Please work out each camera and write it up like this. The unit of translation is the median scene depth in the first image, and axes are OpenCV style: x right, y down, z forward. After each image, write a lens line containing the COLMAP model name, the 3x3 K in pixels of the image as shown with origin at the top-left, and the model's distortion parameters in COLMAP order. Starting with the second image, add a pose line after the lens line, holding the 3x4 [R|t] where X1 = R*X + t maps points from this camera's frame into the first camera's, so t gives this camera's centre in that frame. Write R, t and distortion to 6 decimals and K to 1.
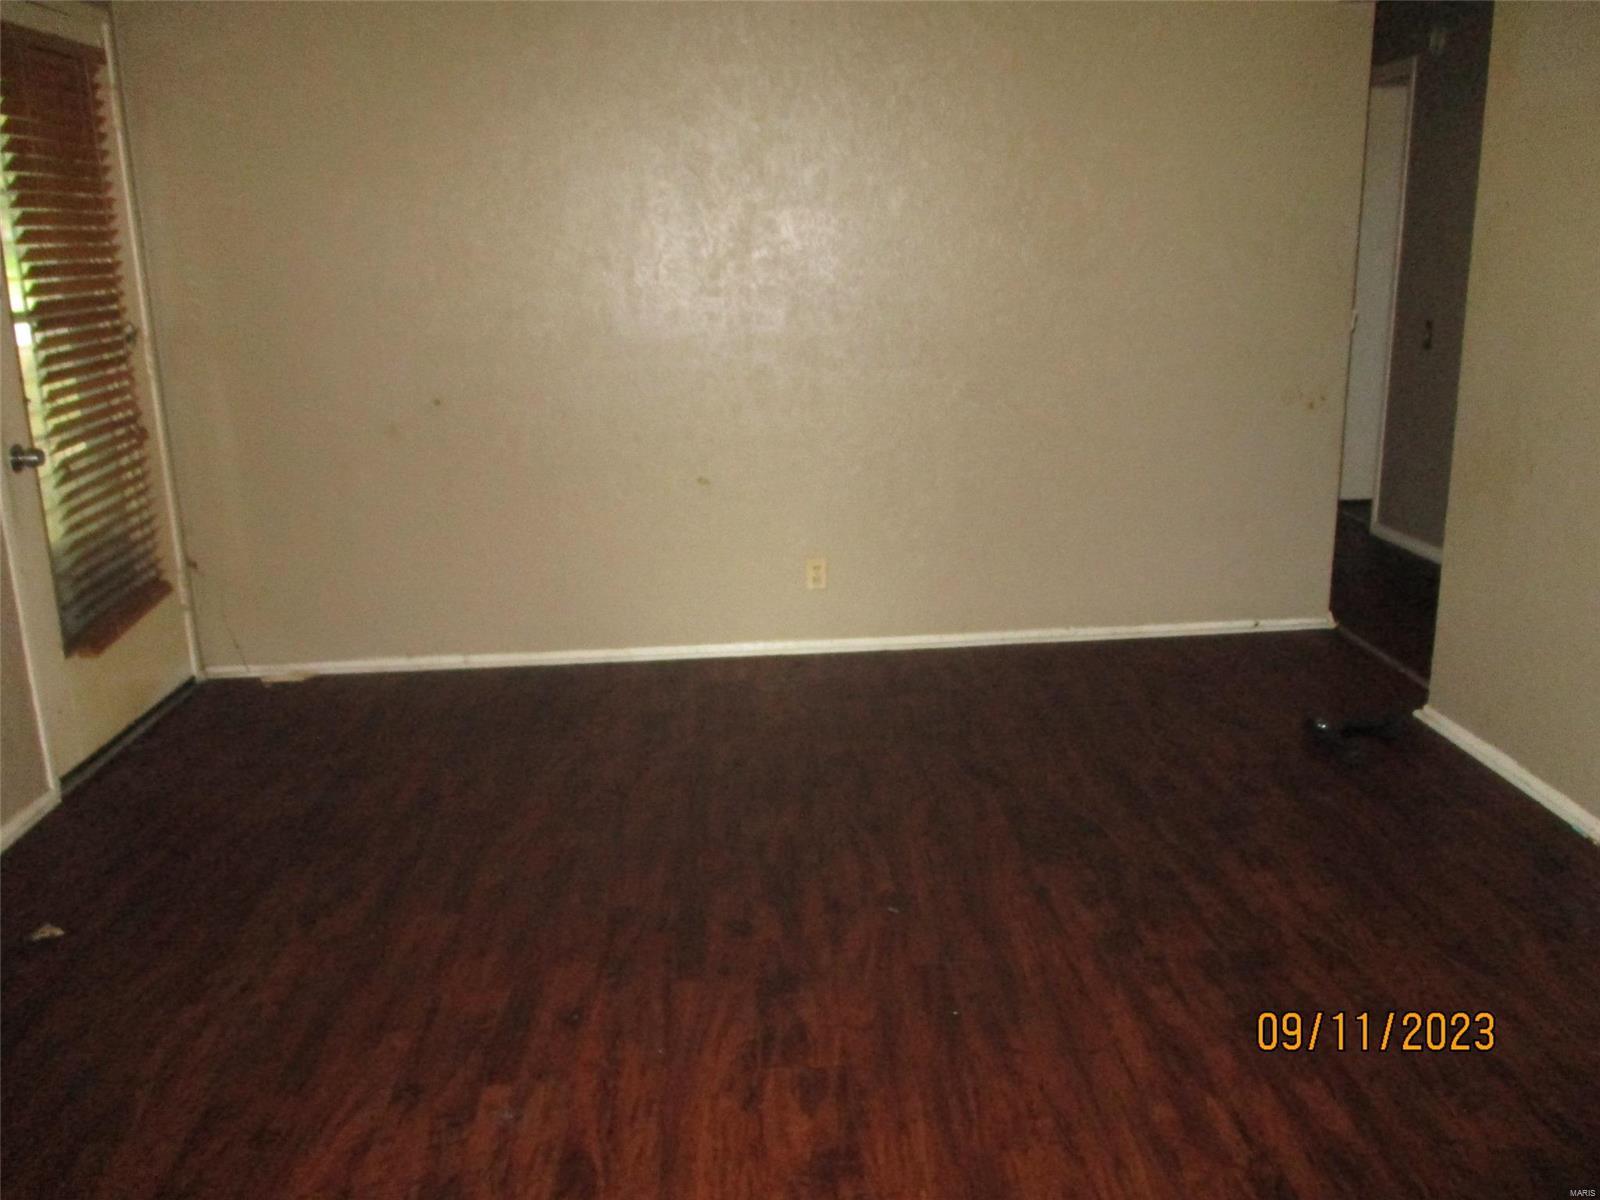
lens RADIAL K [[1348.6, 0, 798.0], [0, 1348.6, 598.4], [0, 0, 1]] dist [0.000742, 0.002652]
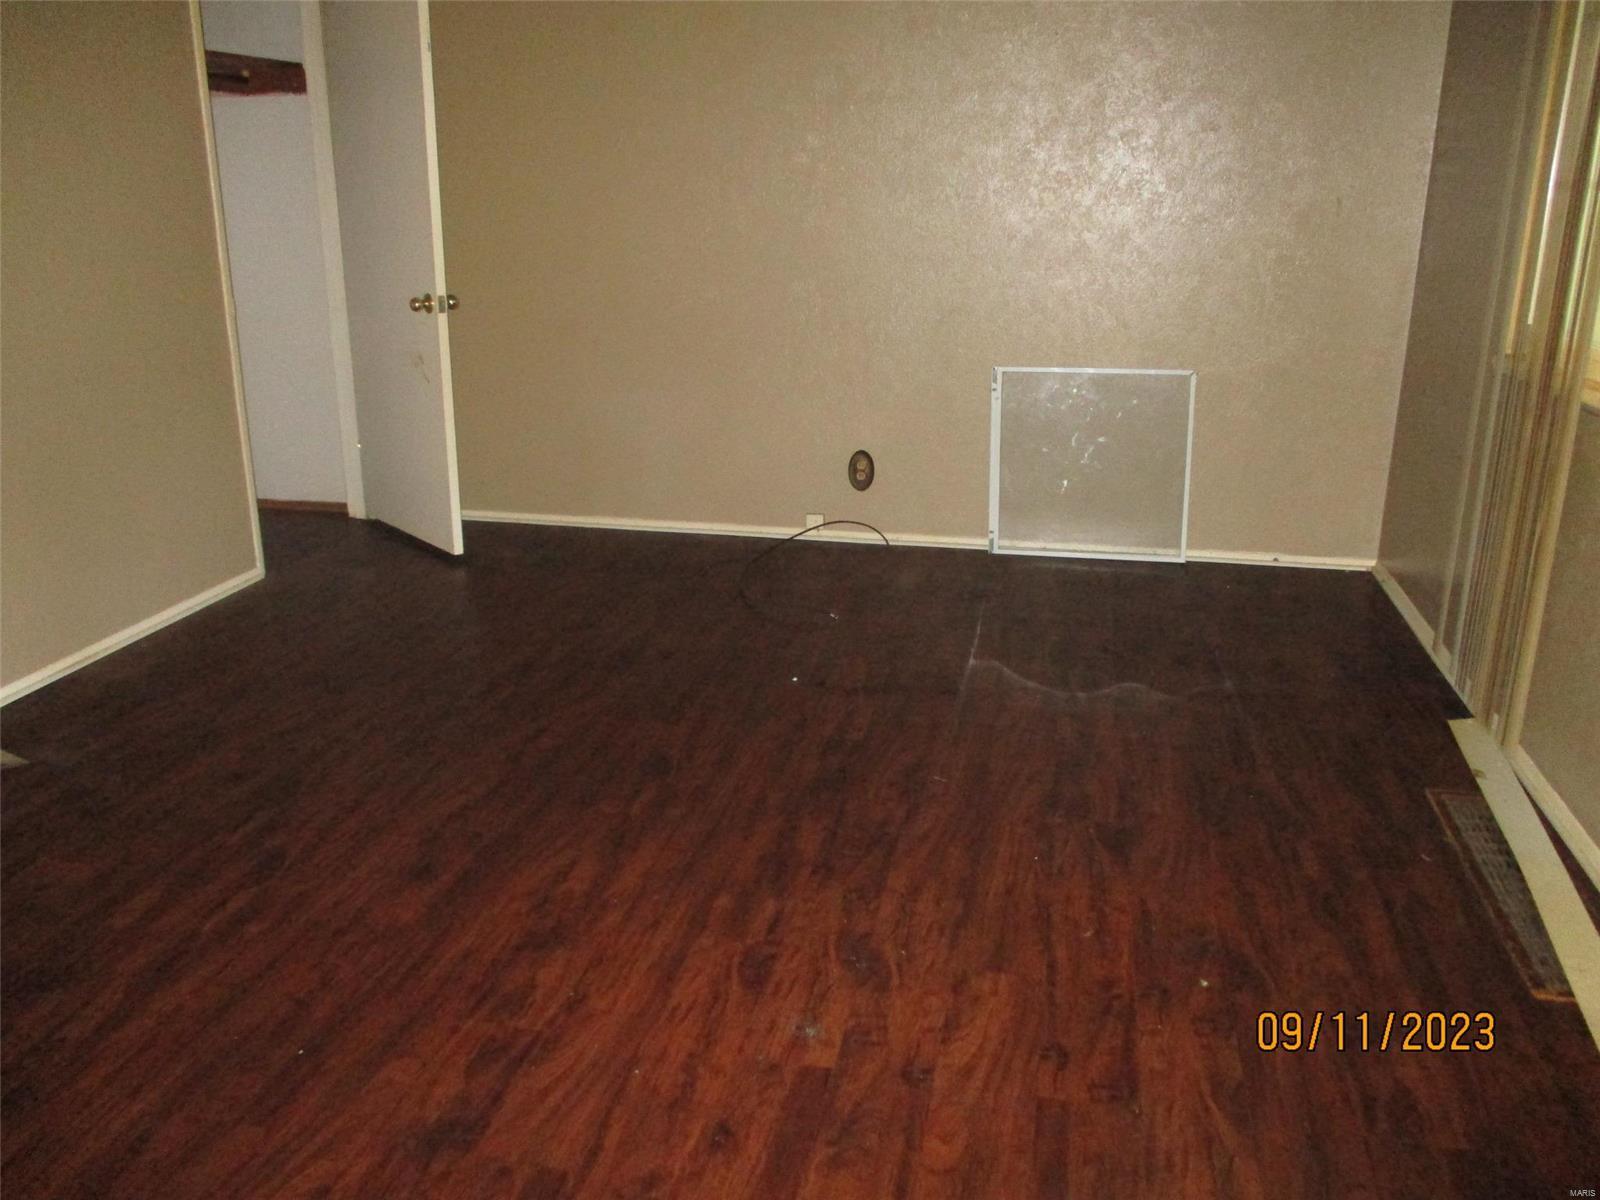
lens RADIAL K [[1348.6, 0, 797.7], [0, 1348.6, 601.2], [0, 0, 1]] dist [0.000742, 0.002652]
pose [[-0.967436, -0.043002, 0.249437, -0.423268], [0.098444, 0.843953, 0.527306, -0.386964], [-0.233189, 0.534690, -0.812237, 1.578561]]
